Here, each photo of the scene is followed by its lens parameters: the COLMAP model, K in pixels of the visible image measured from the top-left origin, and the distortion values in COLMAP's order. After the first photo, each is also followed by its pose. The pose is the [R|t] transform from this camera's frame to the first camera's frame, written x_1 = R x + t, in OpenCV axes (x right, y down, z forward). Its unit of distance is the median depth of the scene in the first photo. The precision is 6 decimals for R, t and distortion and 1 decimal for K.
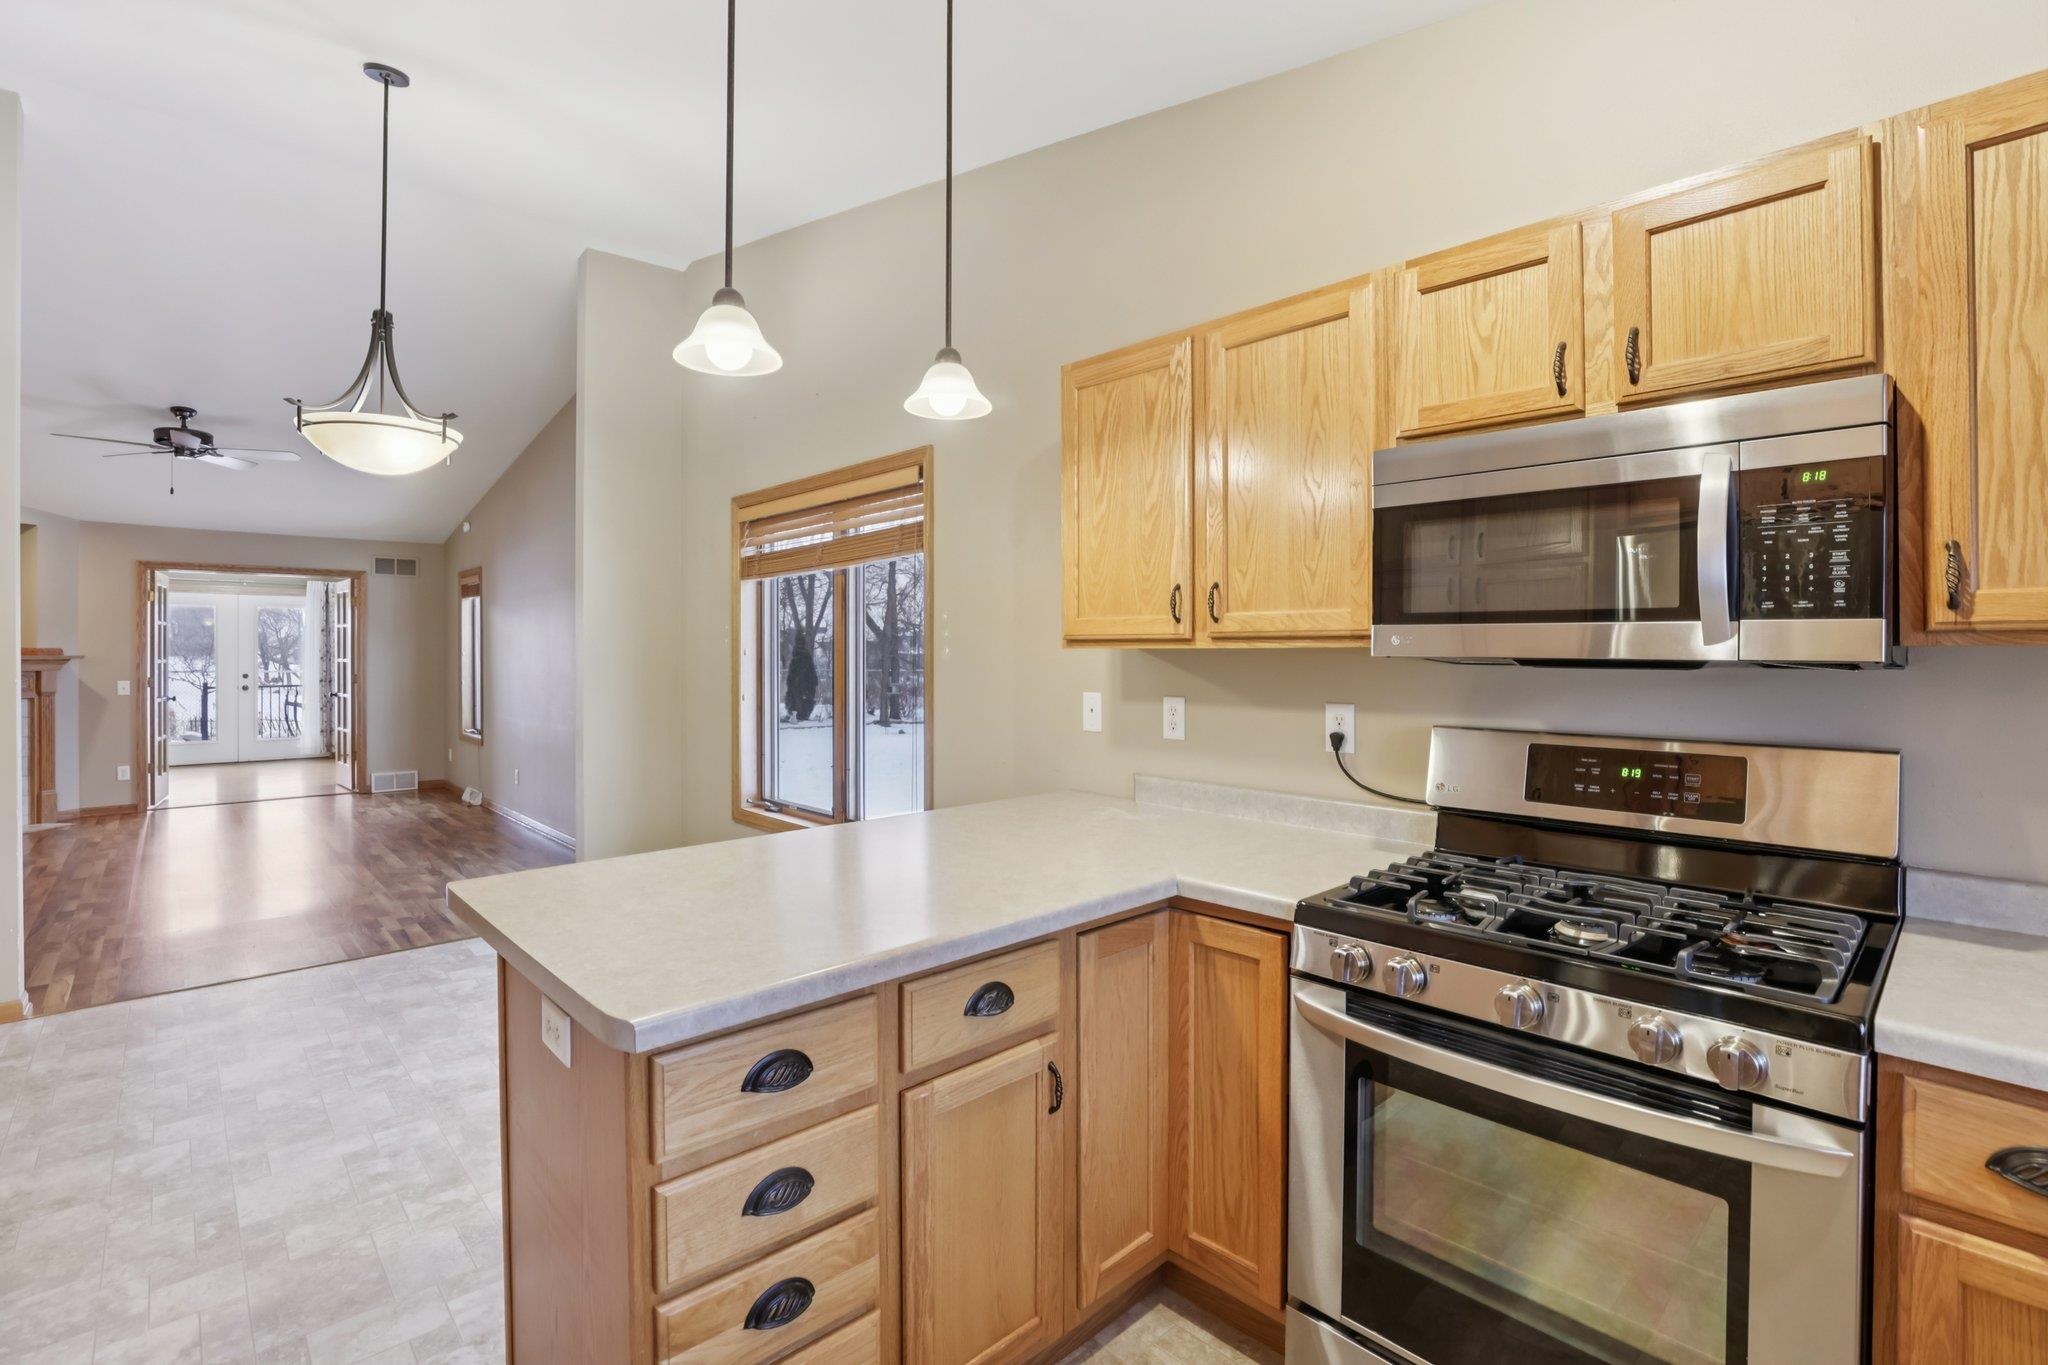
lens RADIAL K [[946.7, 0, 1029.2], [0, 946.7, 653.6], [0, 0, 1]] dist [-0.041873, 0.012222]
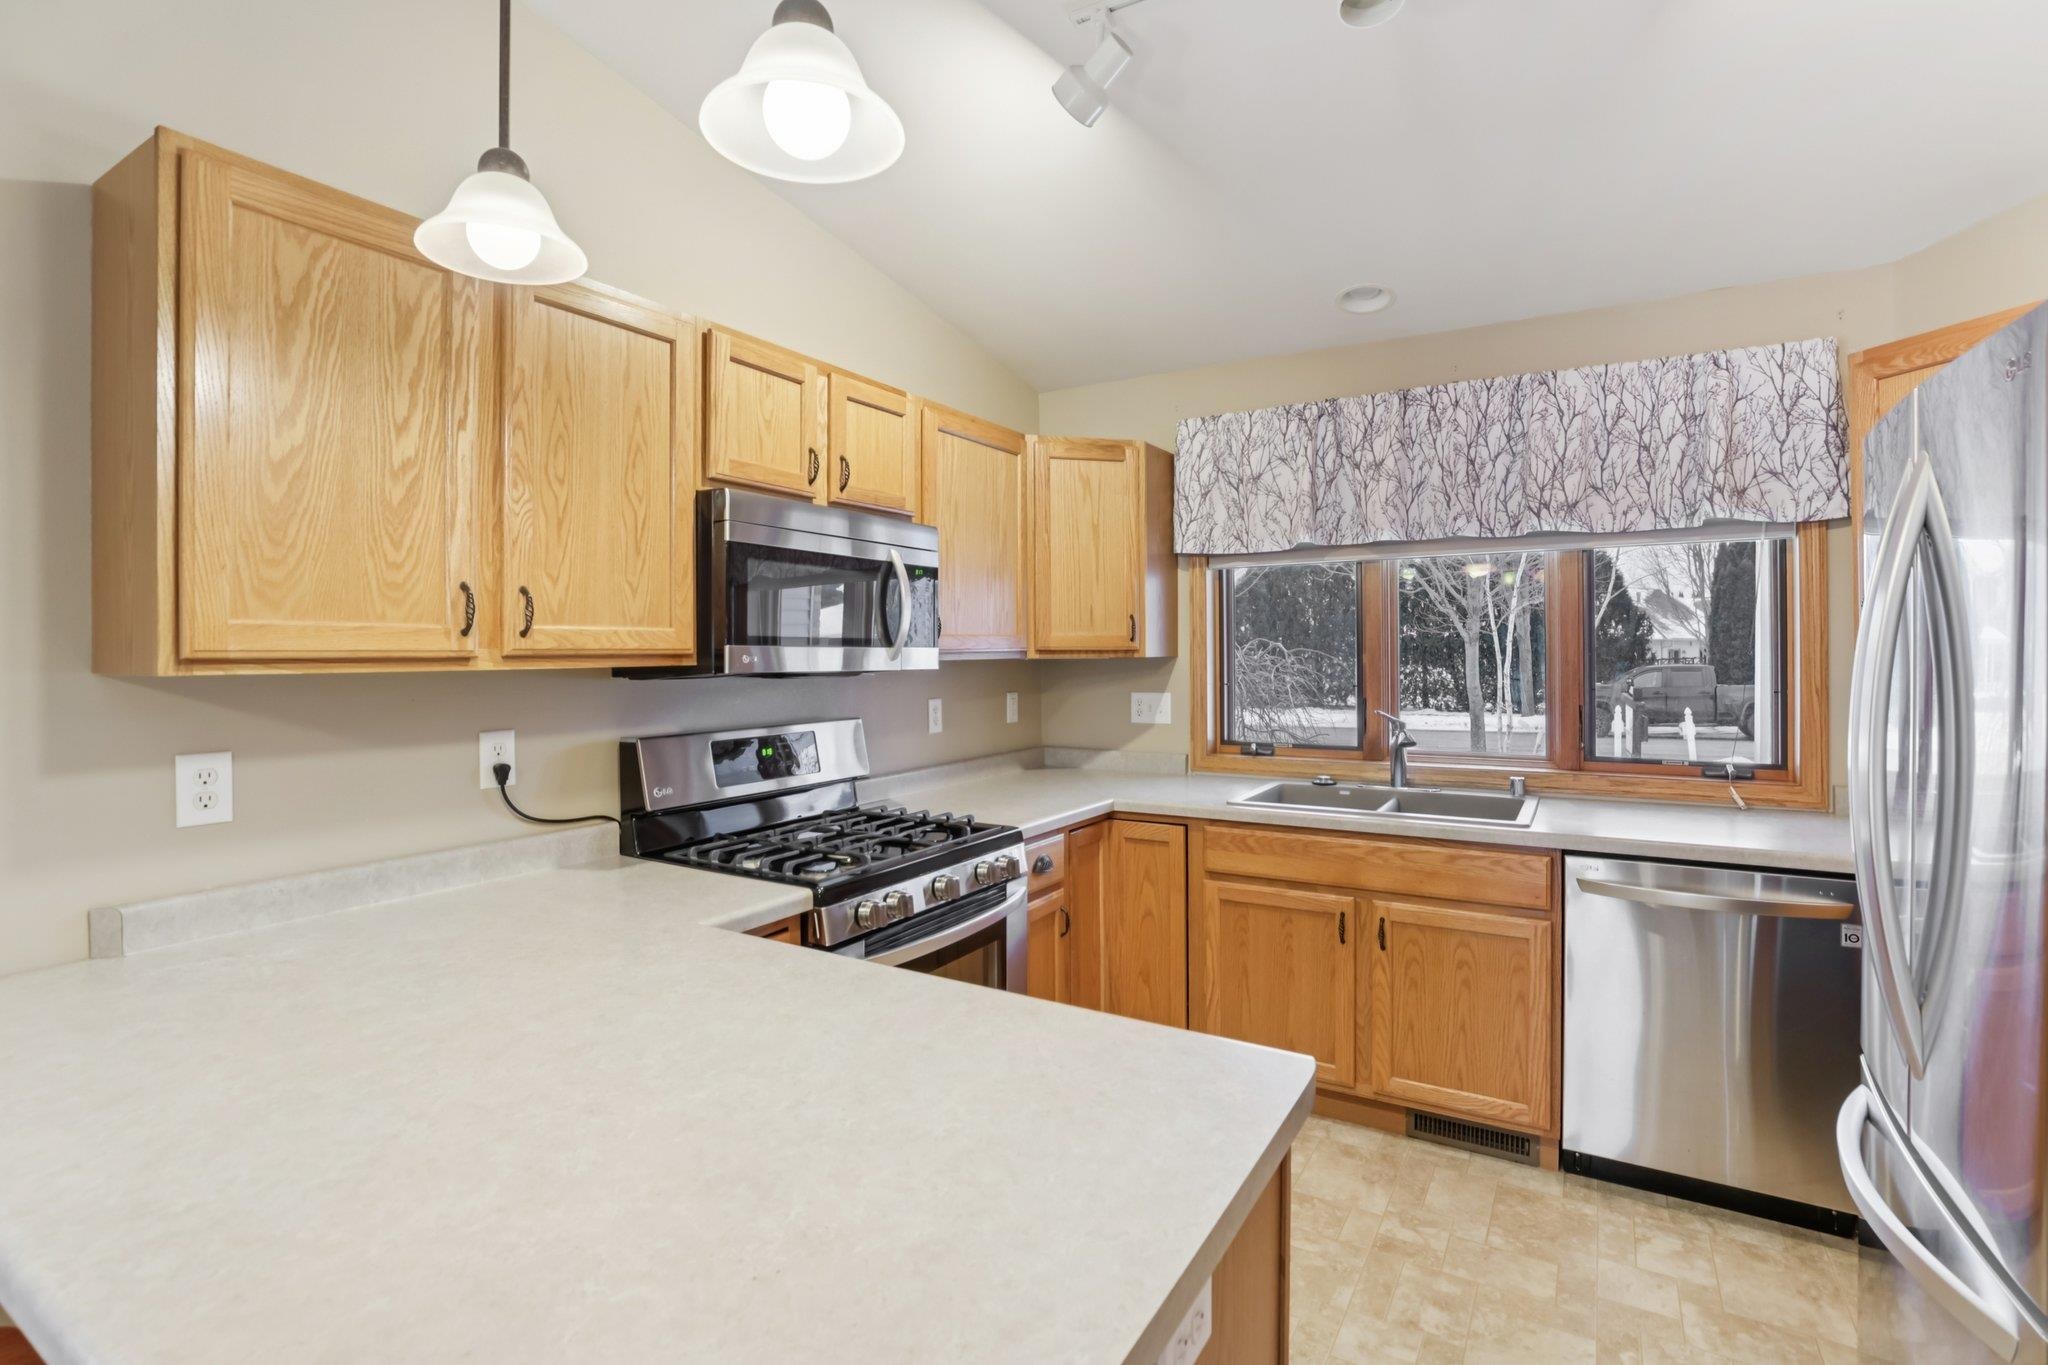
lens RADIAL K [[946.7, 0, 1032.4], [0, 946.7, 651.6], [0, 0, 1]] dist [-0.041873, 0.012222]
pose [[-0.269188, 0.000012, 0.963088, -0.477373], [0.010202, 0.999944, 0.002839, -0.013188], [-0.963034, 0.010590, -0.269173, 0.567693]]
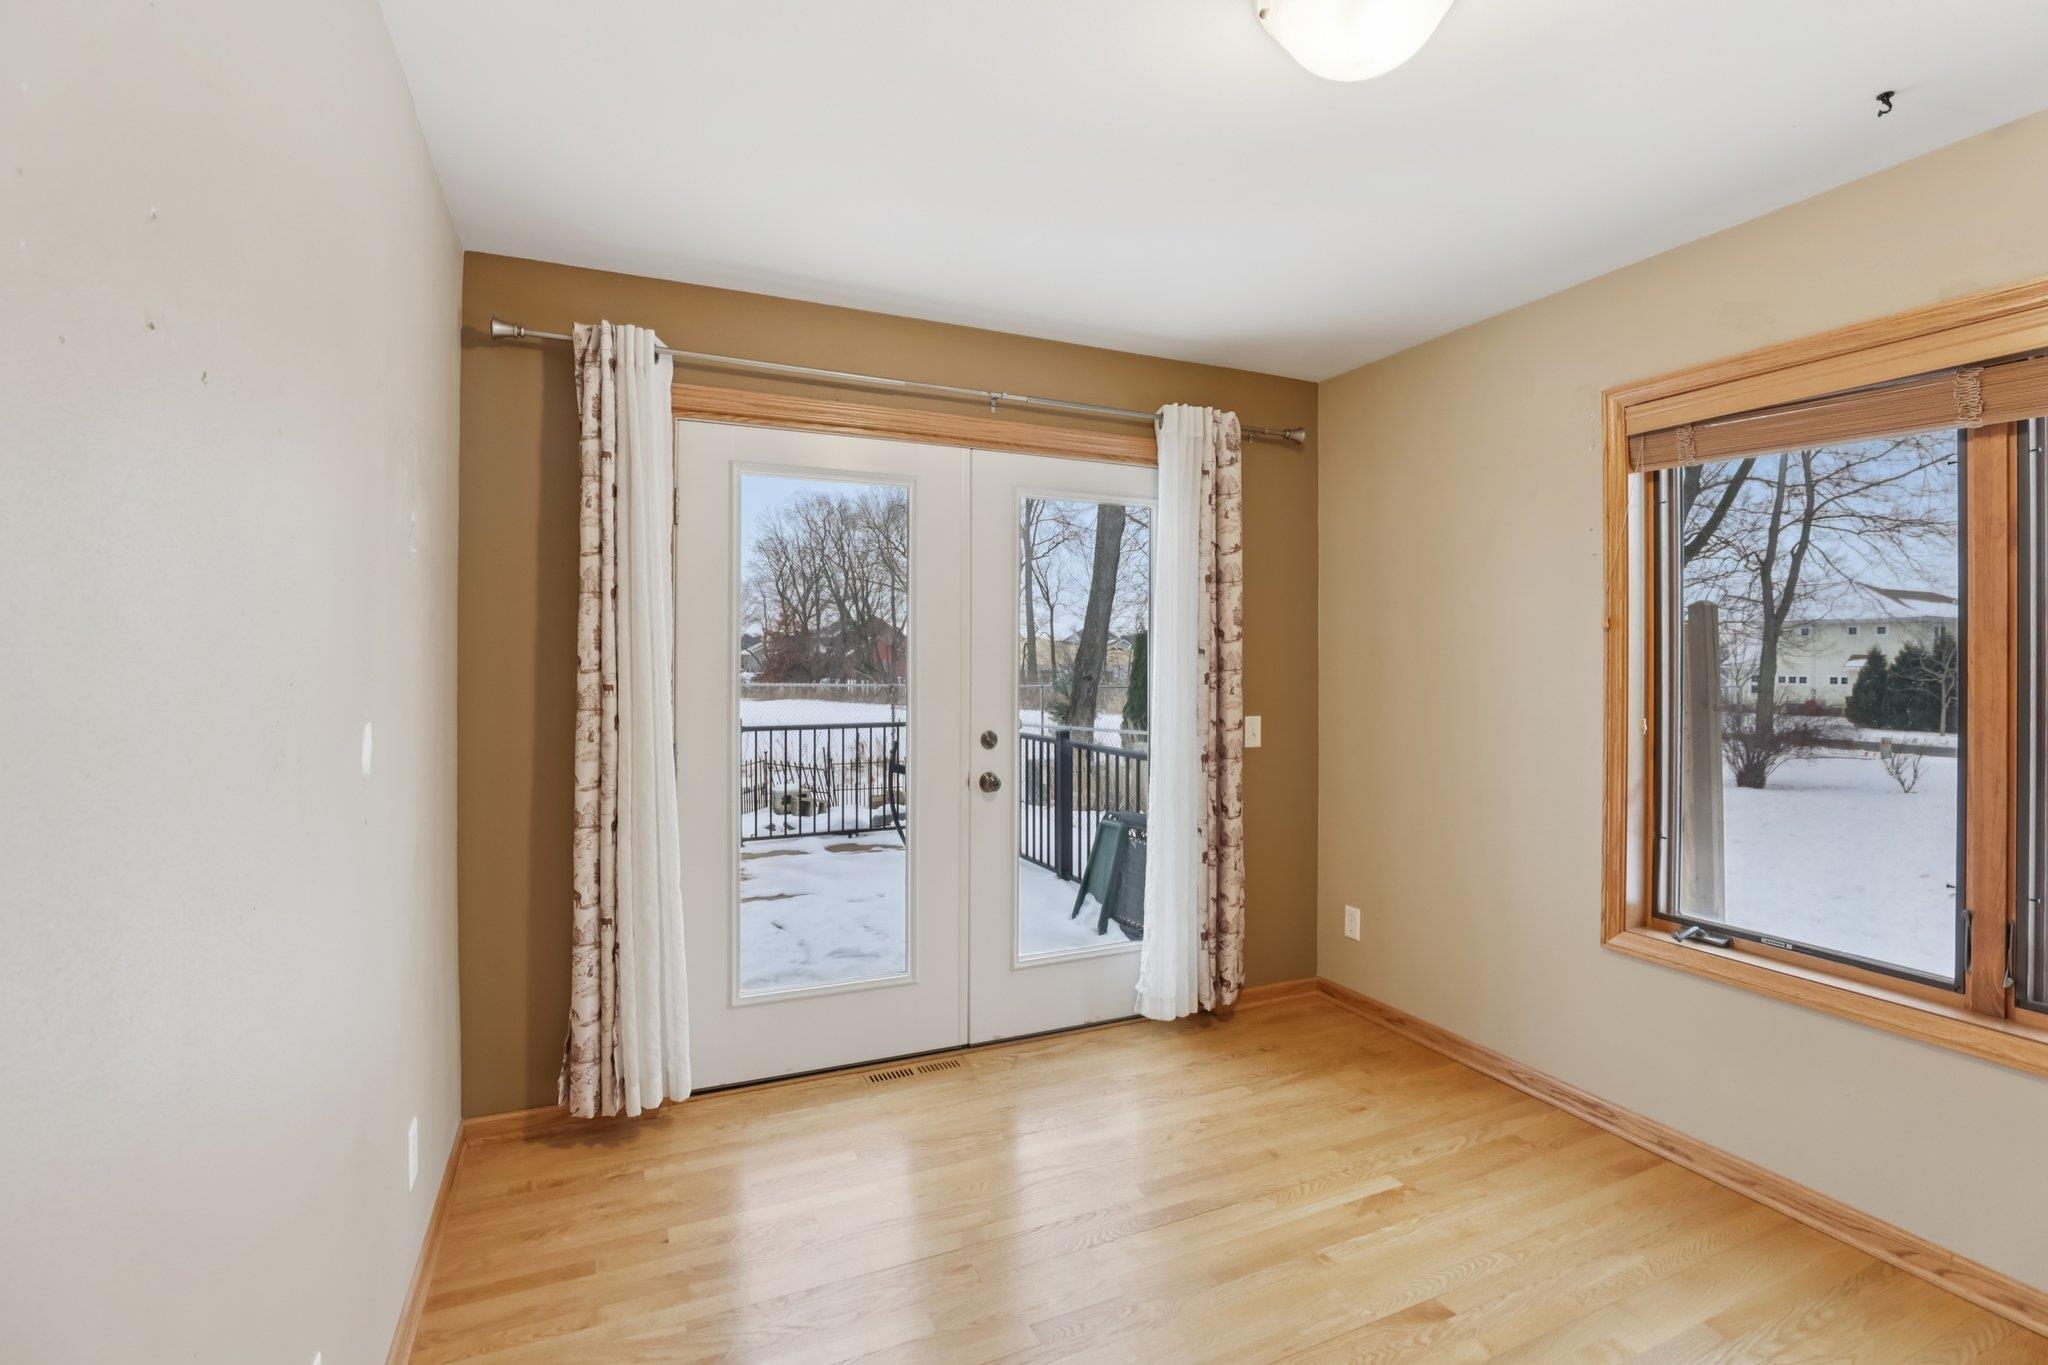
lens RADIAL K [[946.7, 0, 1040.1], [0, 946.7, 668.2], [0, 0, 1]] dist [-0.041873, 0.012222]
pose [[0.943504, 0.001402, -0.331358, -2.604781], [0.000416, 0.999985, 0.005413, 0.003320], [0.331361, -0.005245, 0.943489, 2.591850]]
